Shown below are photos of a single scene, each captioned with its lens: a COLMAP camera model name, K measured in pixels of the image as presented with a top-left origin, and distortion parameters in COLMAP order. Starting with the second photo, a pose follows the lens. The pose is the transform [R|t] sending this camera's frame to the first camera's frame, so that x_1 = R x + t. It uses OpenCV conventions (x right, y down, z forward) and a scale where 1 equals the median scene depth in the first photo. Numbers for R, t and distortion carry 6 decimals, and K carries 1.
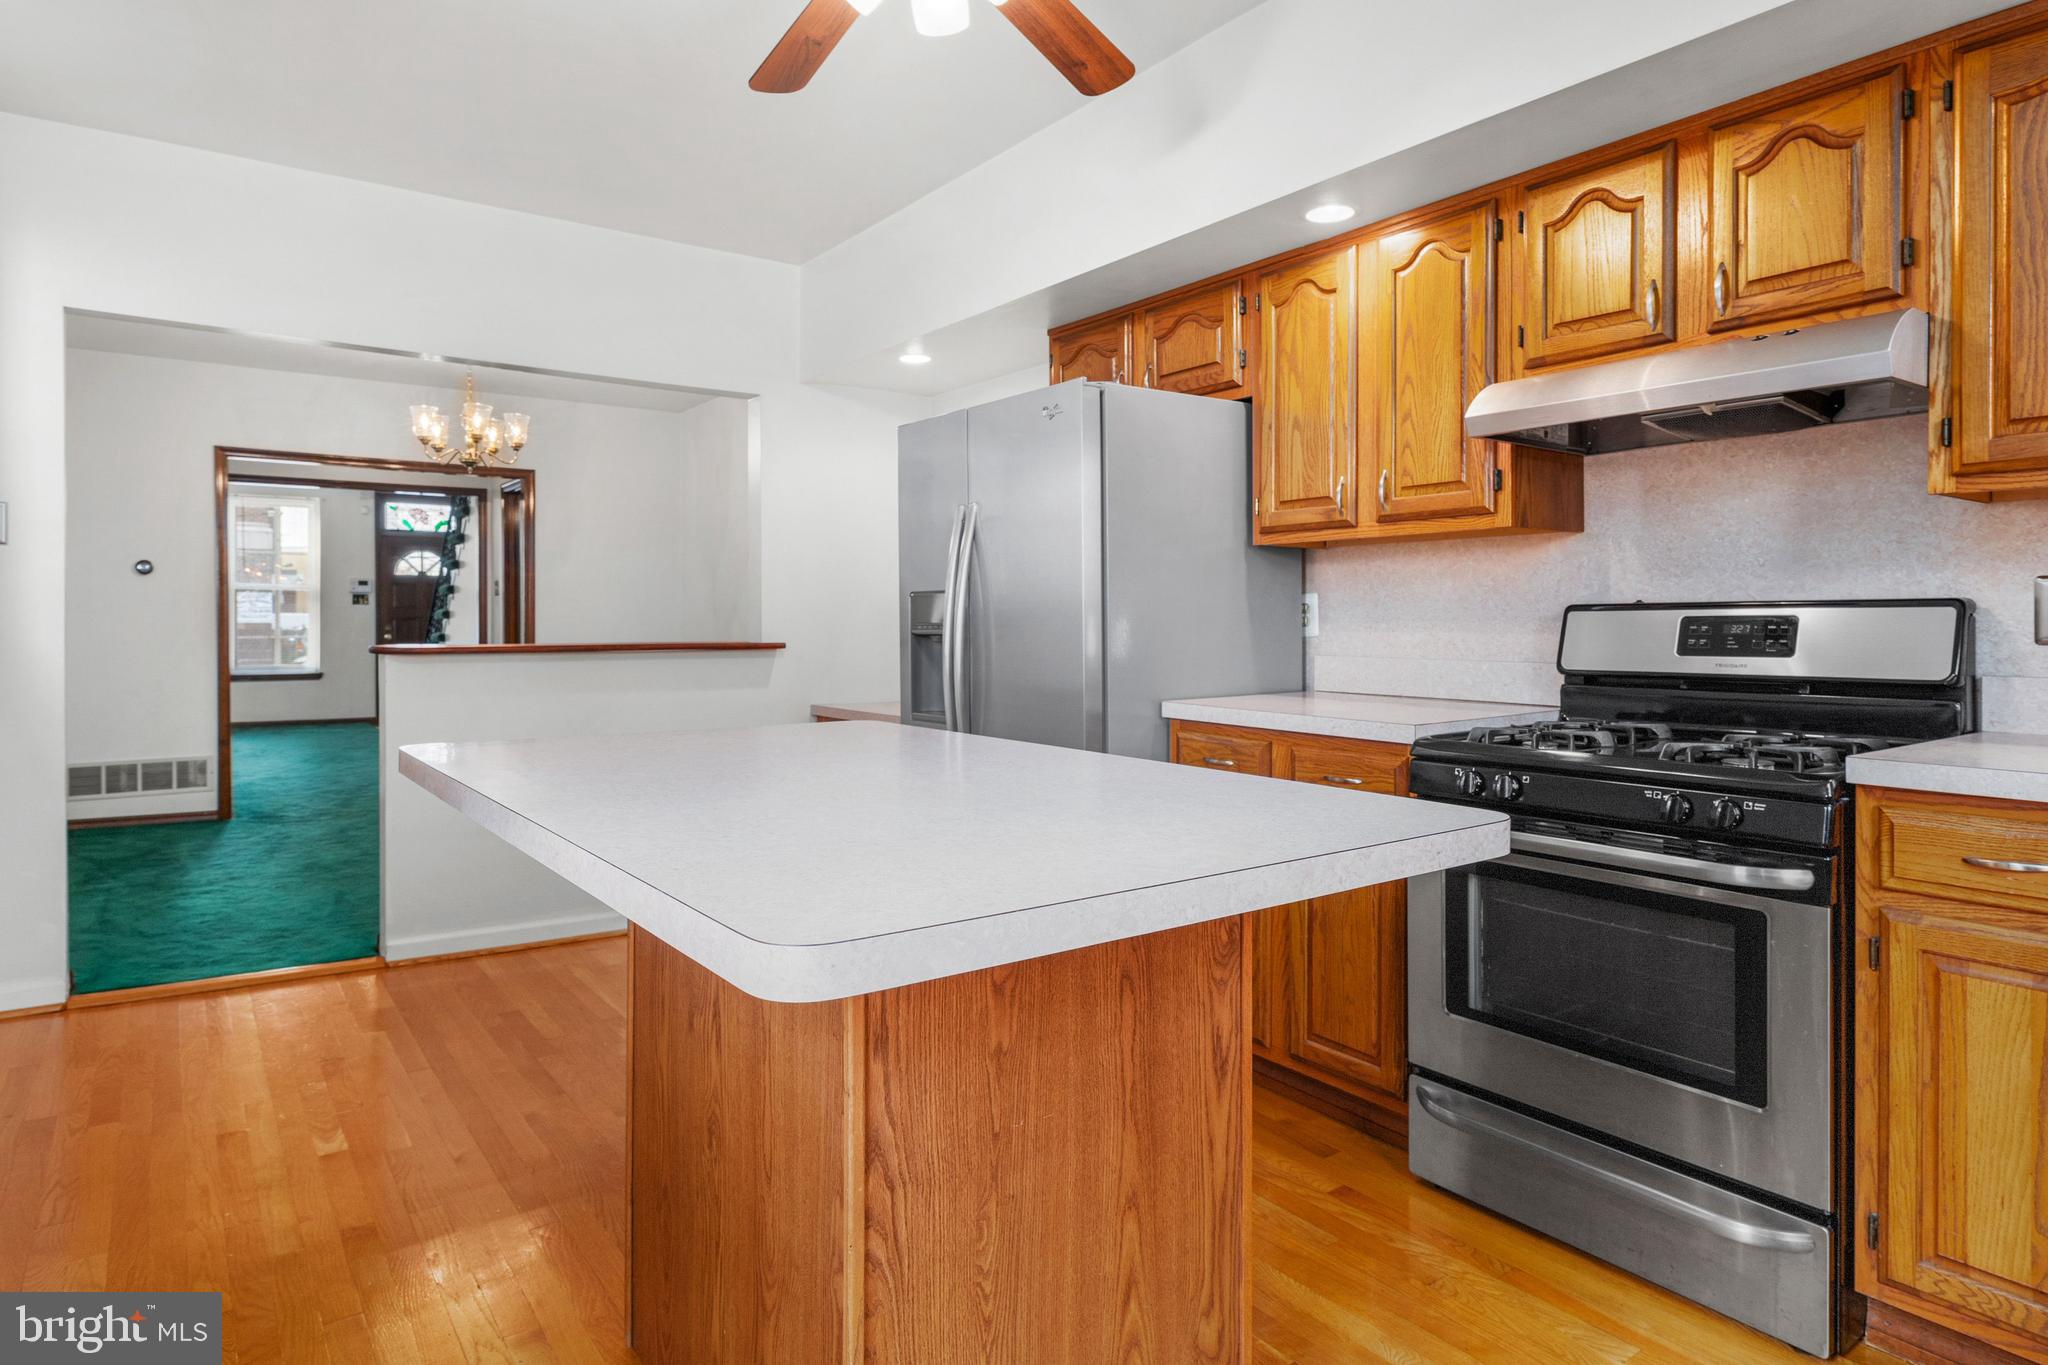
lens RADIAL K [[1225.4, 0, 1074.8], [0, 1225.4, 627.6], [0, 0, 1]] dist [0.004720, -0.002613]
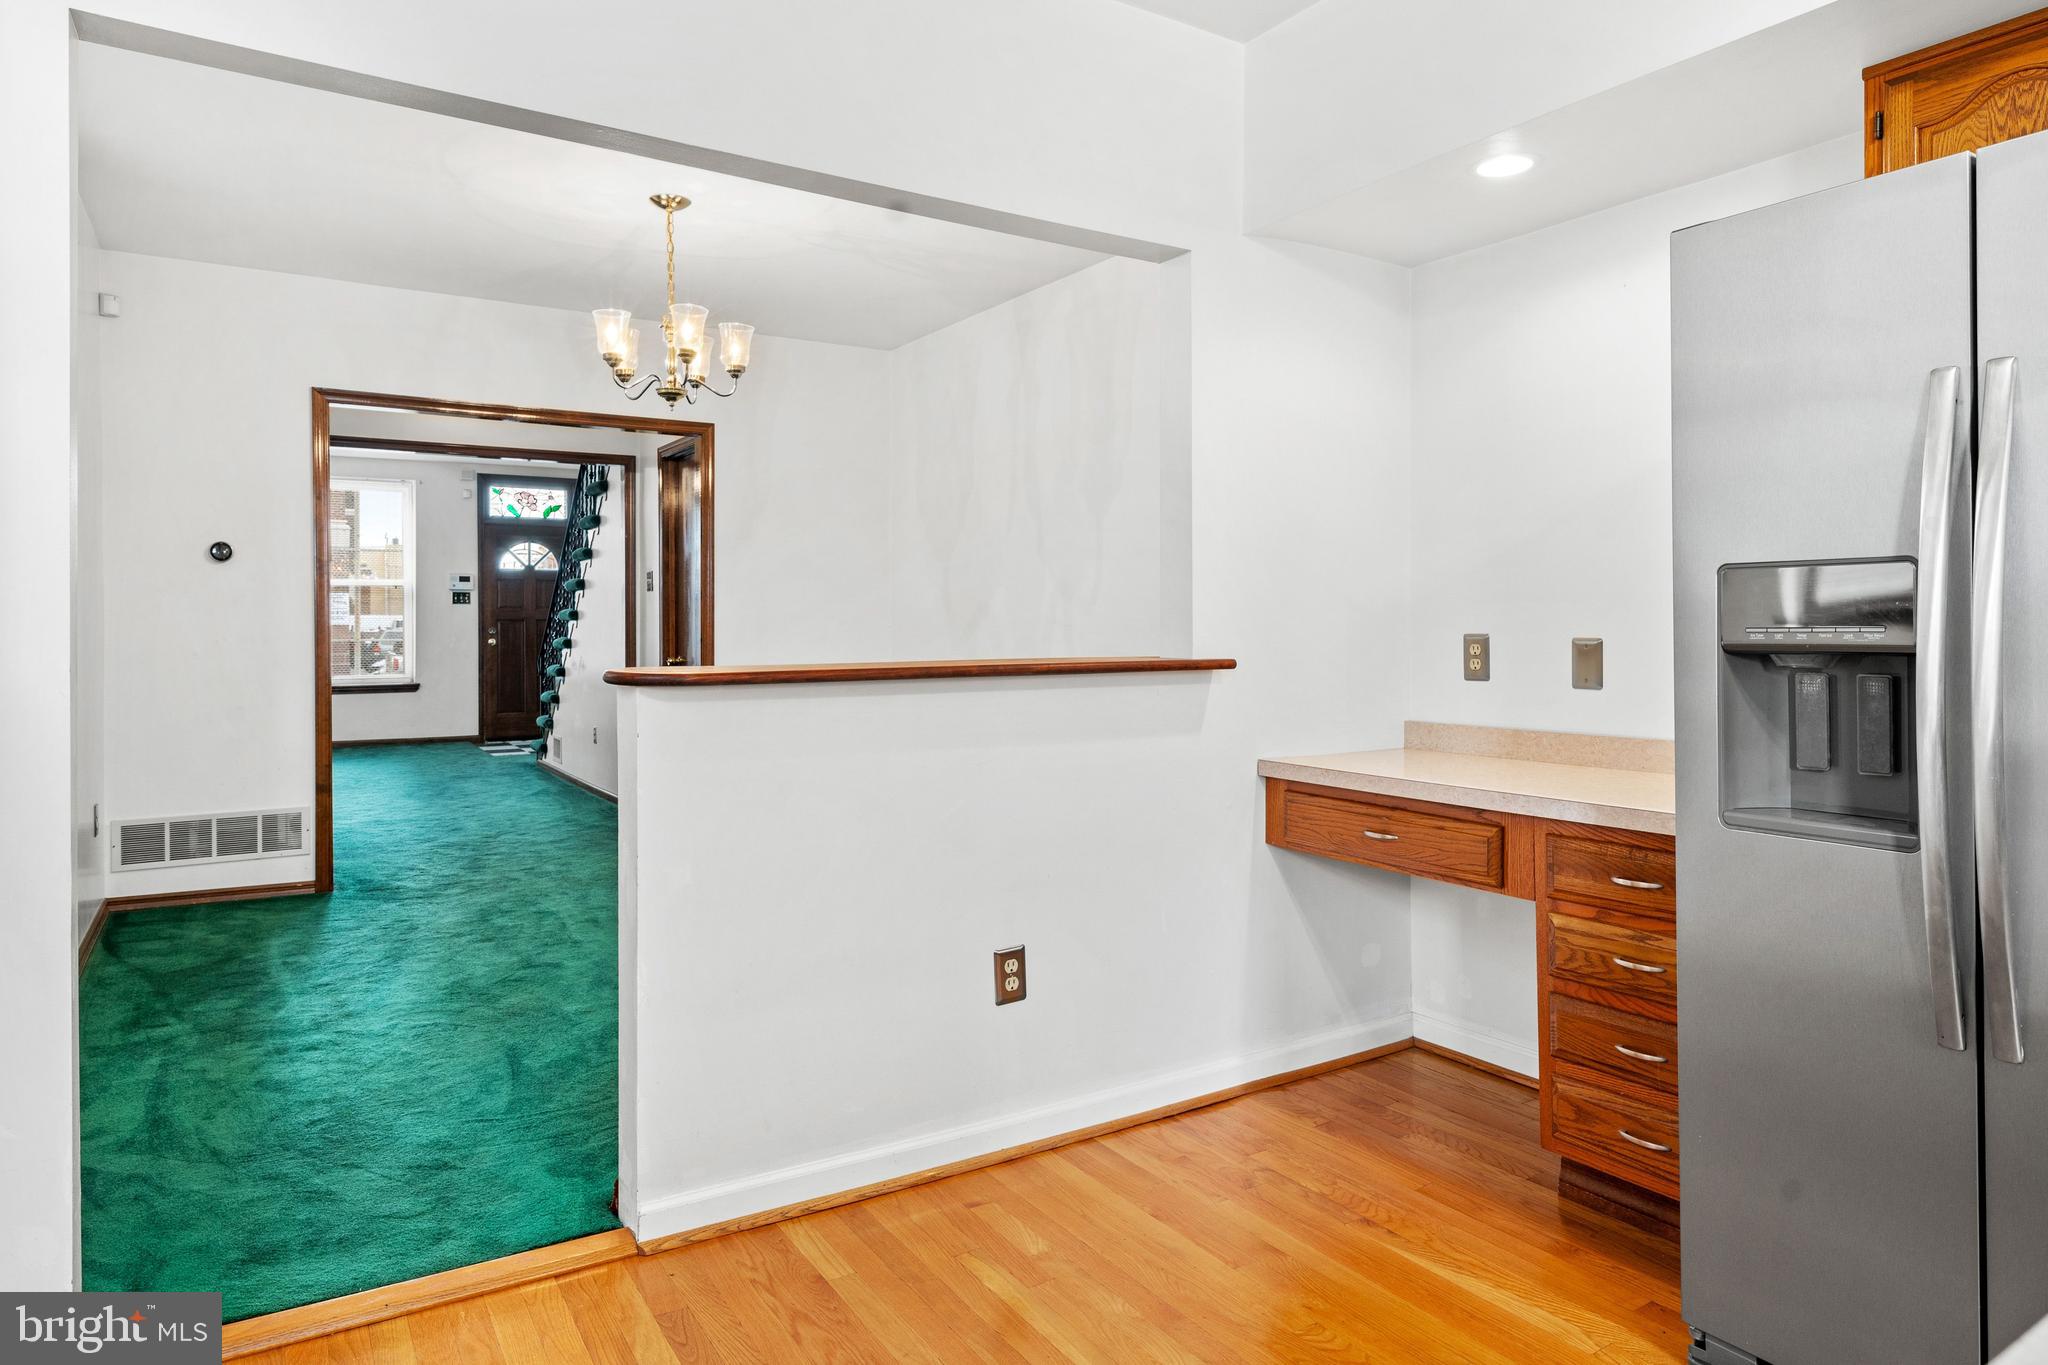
lens RADIAL K [[1253.6, 0, 1061.1], [0, 1253.6, 614.6], [0, 0, 1]] dist [-0.000215, 0.003114]
pose [[0.998272, -0.006698, -0.058384, -0.205875], [0.006258, 0.999951, -0.007727, -0.003773], [0.058433, 0.007348, 0.998264, 0.272157]]
